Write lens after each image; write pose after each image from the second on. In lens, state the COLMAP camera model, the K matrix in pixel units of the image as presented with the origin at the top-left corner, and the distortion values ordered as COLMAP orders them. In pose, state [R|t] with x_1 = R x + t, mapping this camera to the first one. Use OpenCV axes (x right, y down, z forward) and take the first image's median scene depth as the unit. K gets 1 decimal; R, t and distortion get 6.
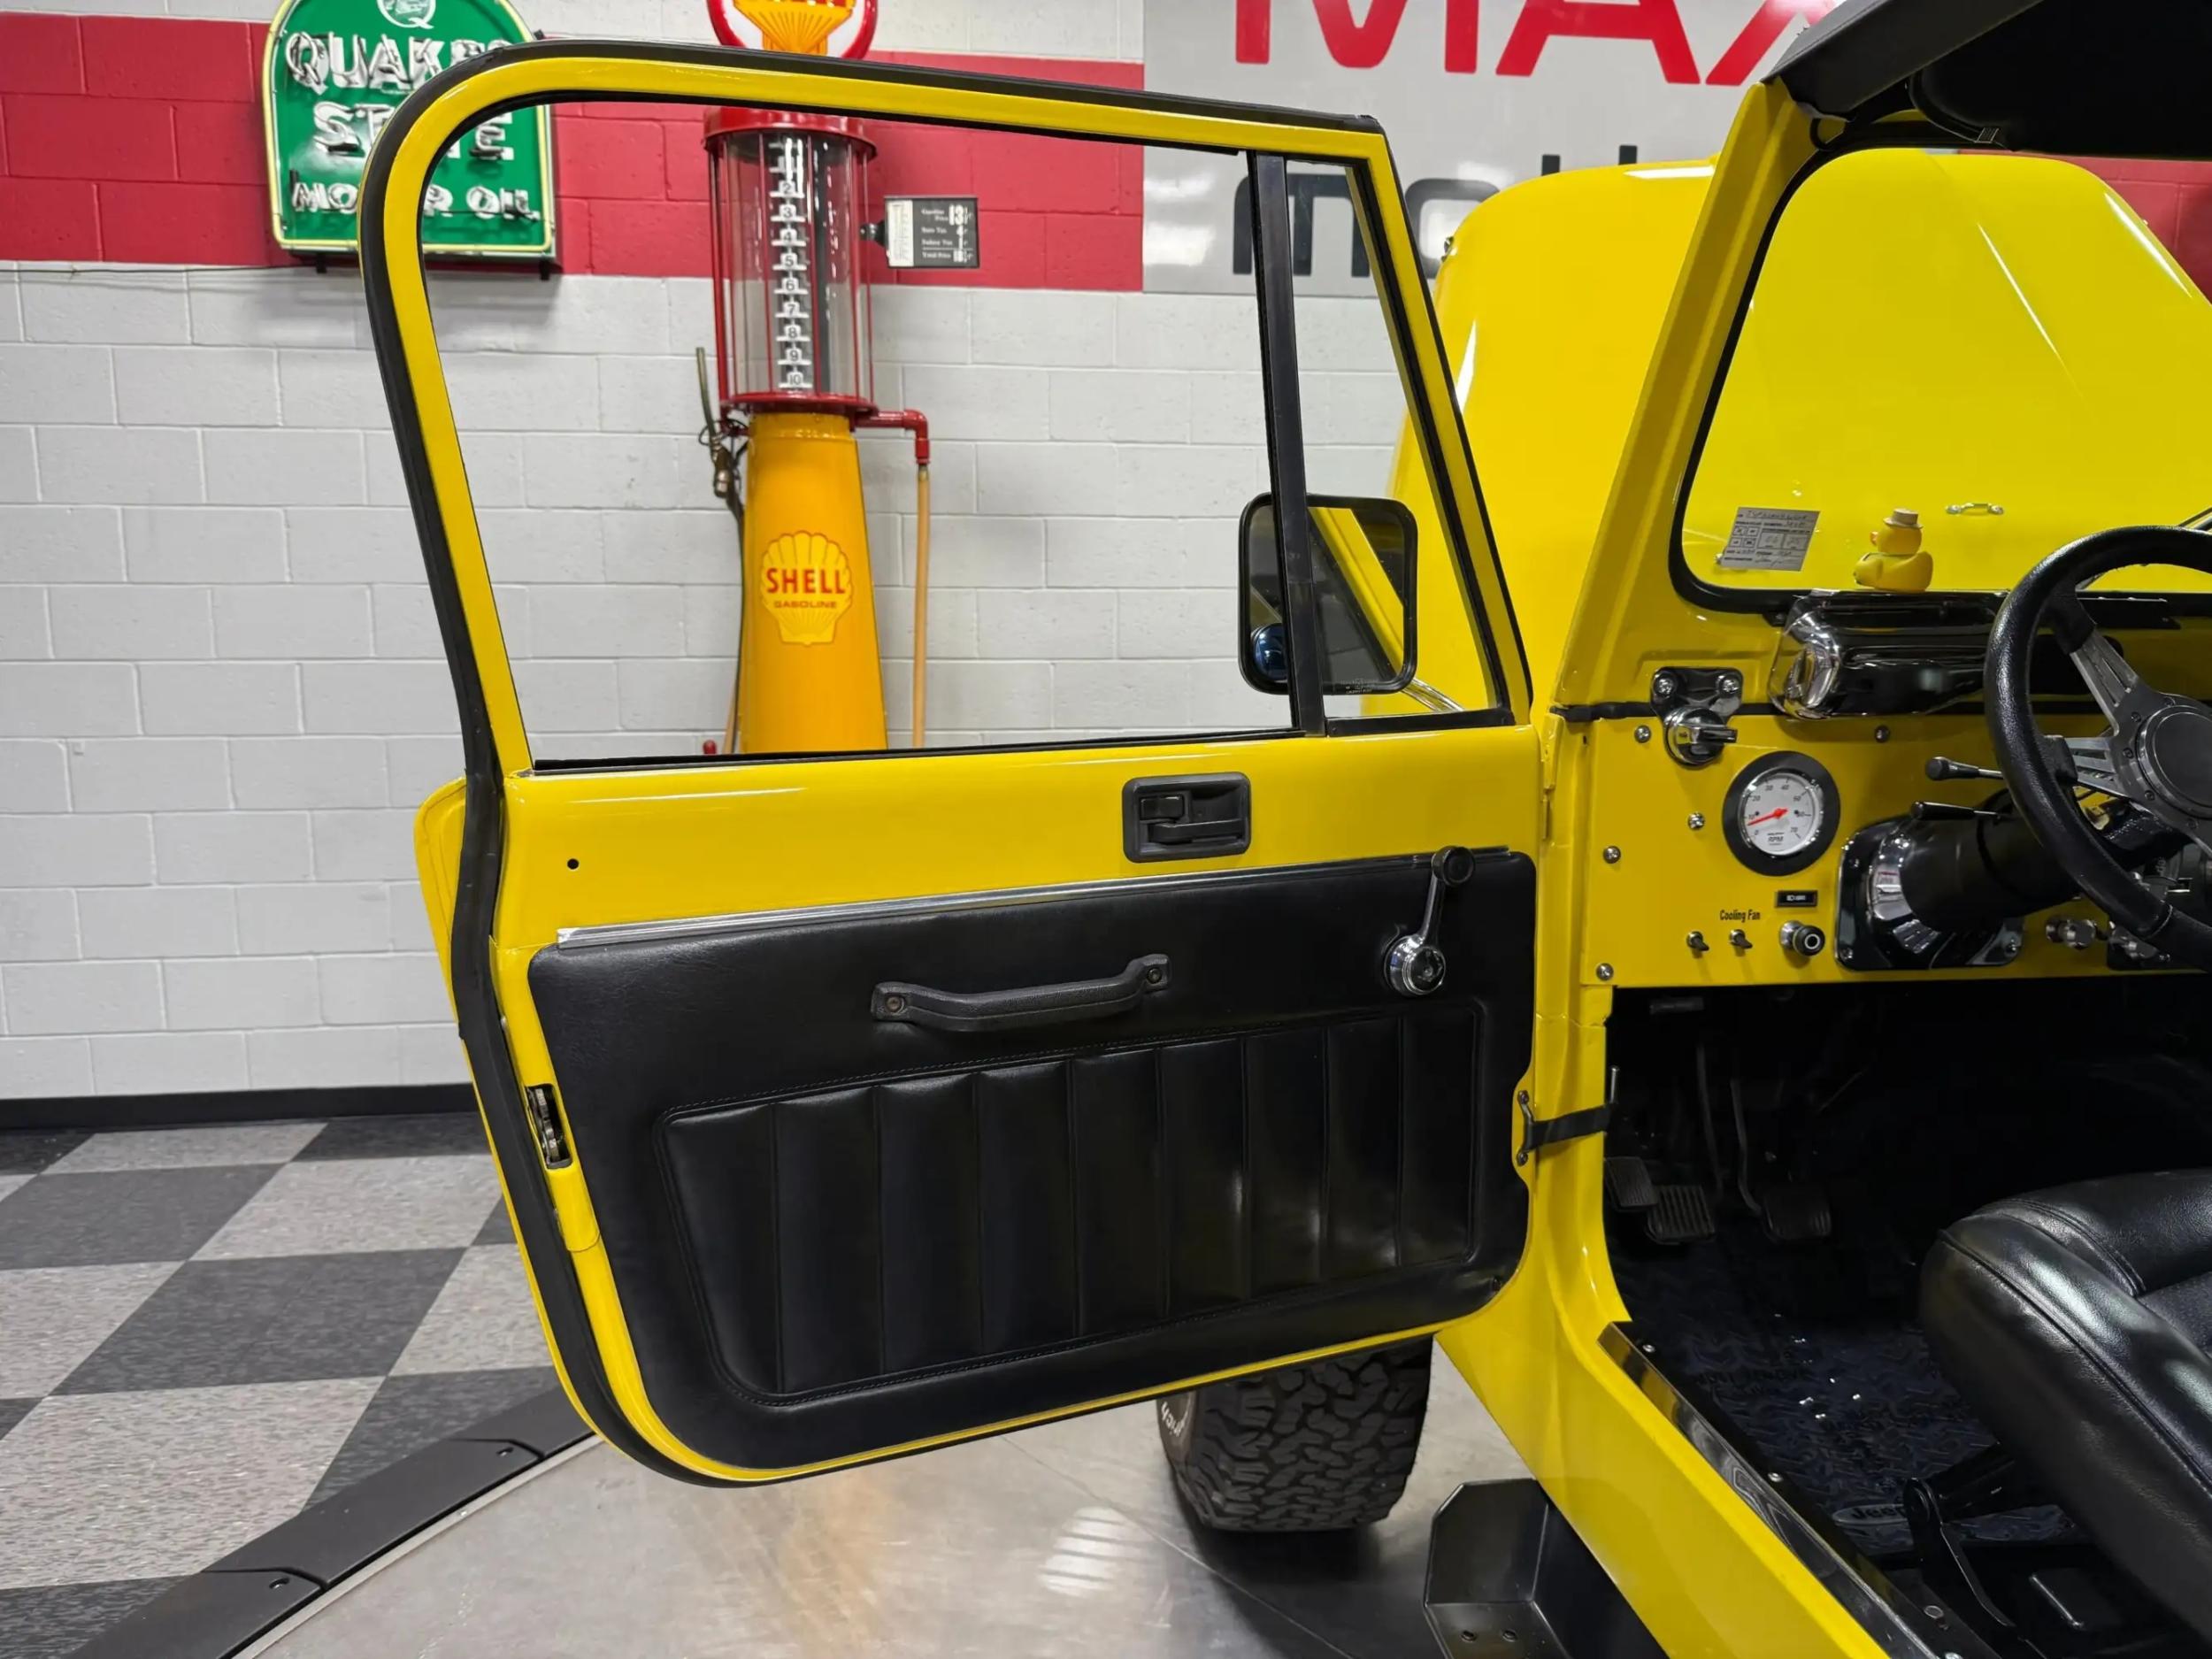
lens RADIAL K [[1614.5, 0, 1104.4], [0, 1614.5, 831.6], [0, 0, 1]] dist [-0.002323, -0.001998]
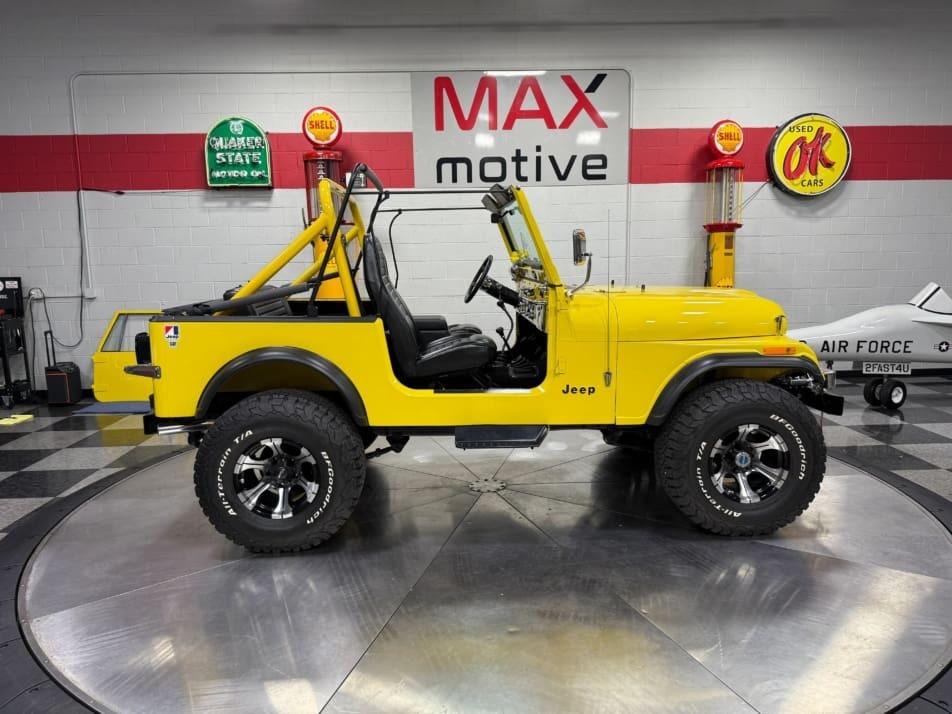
lens RADIAL K [[671.3, 0, 472.2], [0, 671.3, 358.0], [0, 0, 1]] dist [-0.004557, 0.006716]
pose [[0.996509, -0.008184, -0.083081, 0.337828], [0.008098, 0.999966, -0.001369, 0.106620], [0.083089, 0.000691, 0.996542, -0.732956]]
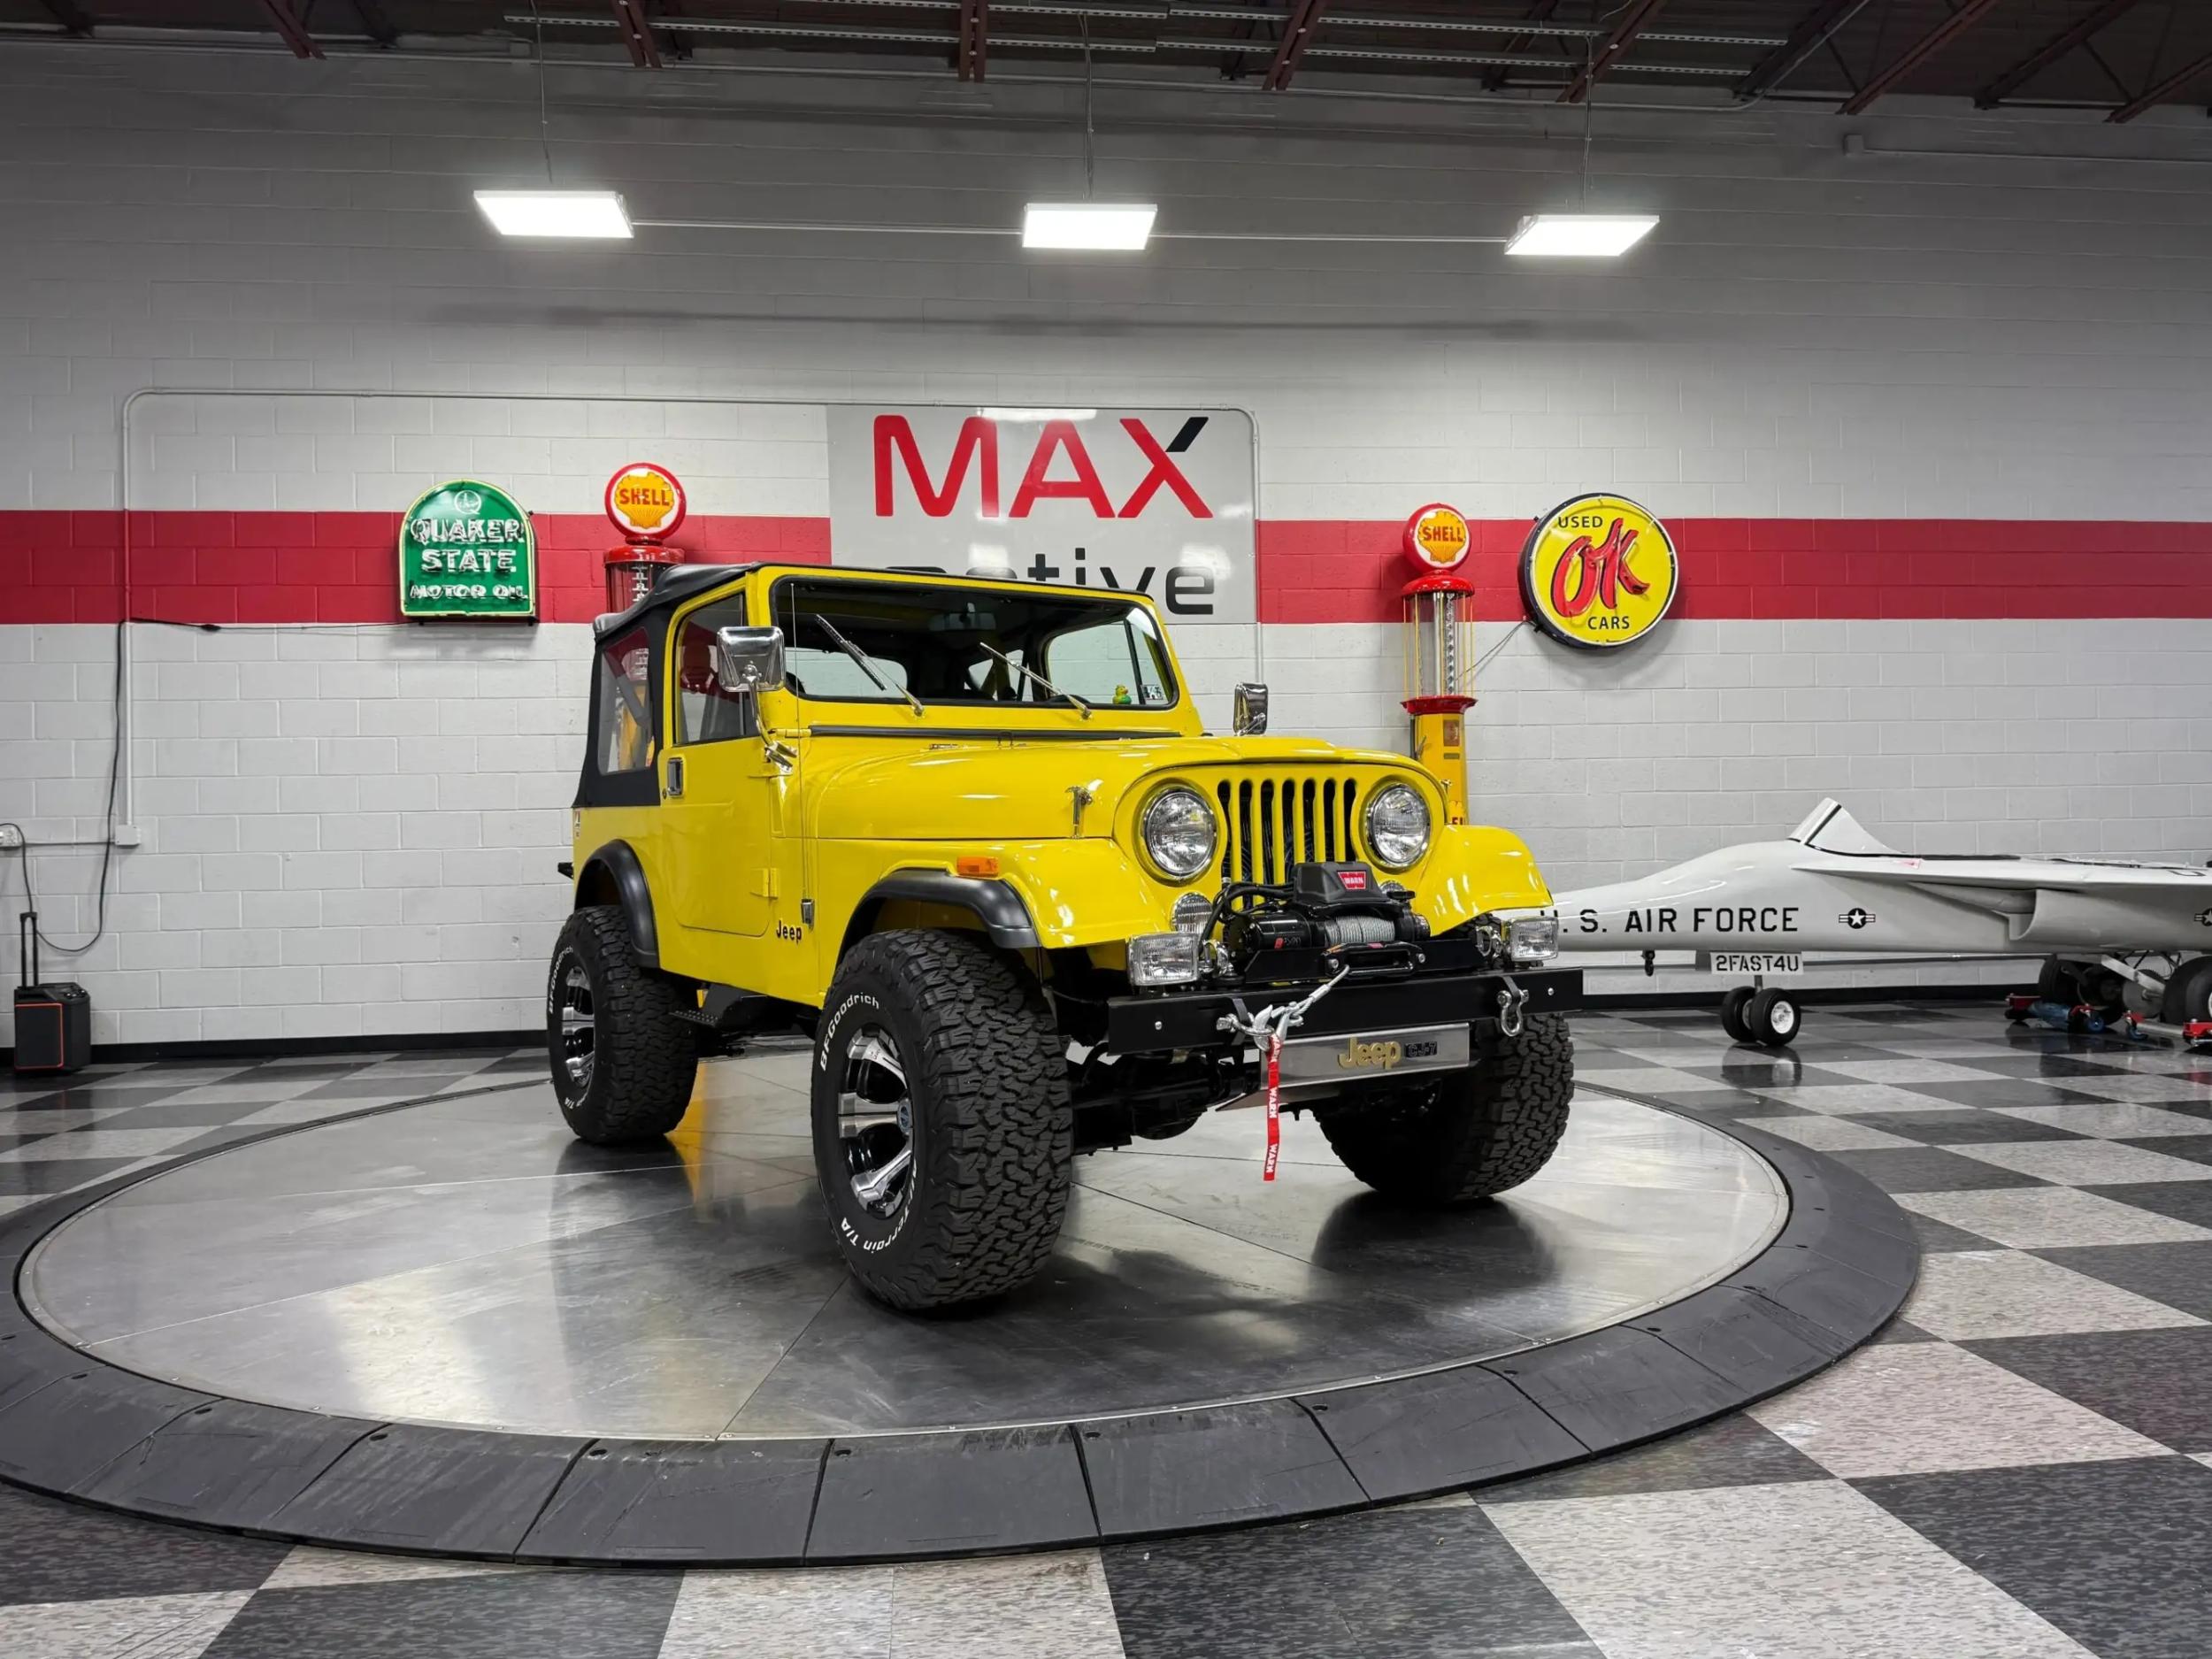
lens RADIAL K [[1542.1, 0, 1108.9], [0, 1542.1, 835.7], [0, 0, 1]] dist [0.060532, -0.078624]
pose [[0.999716, -0.023646, -0.002951, 0.409932], [0.022888, 0.987272, -0.157386, 0.263470], [0.006635, 0.157274, 0.987533, -0.958164]]
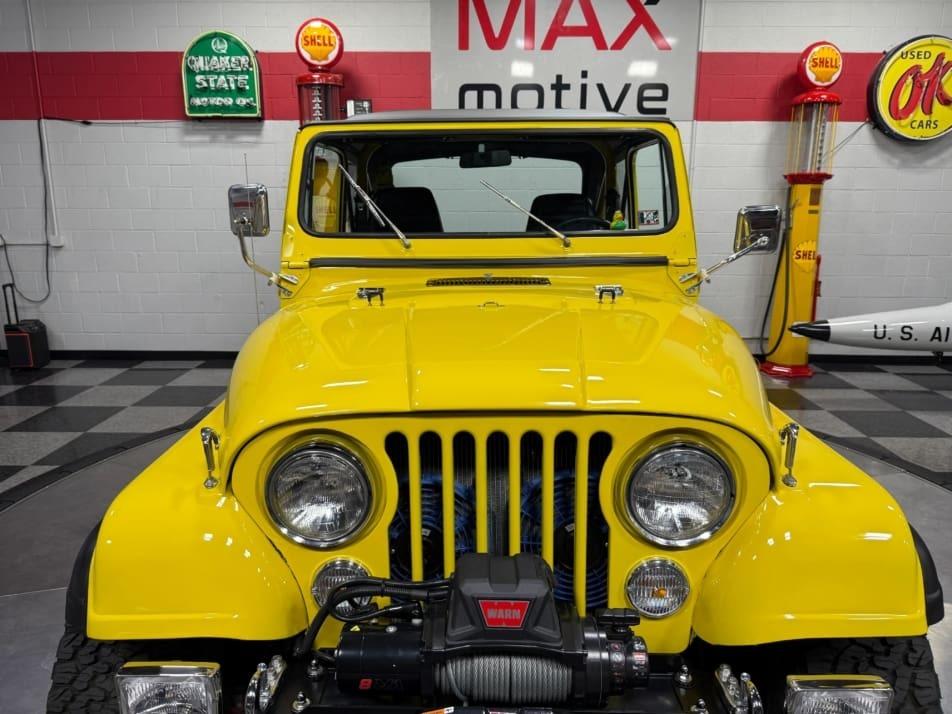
lens RADIAL K [[673.5, 0, 474.1], [0, 673.5, 353.4], [0, 0, 1]] dist [-0.009817, 0.000895]
pose [[0.990704, 0.031076, -0.132440, 0.345401], [-0.021032, 0.996842, 0.076573, 0.041531], [0.134401, -0.073076, 0.988229, -0.447403]]
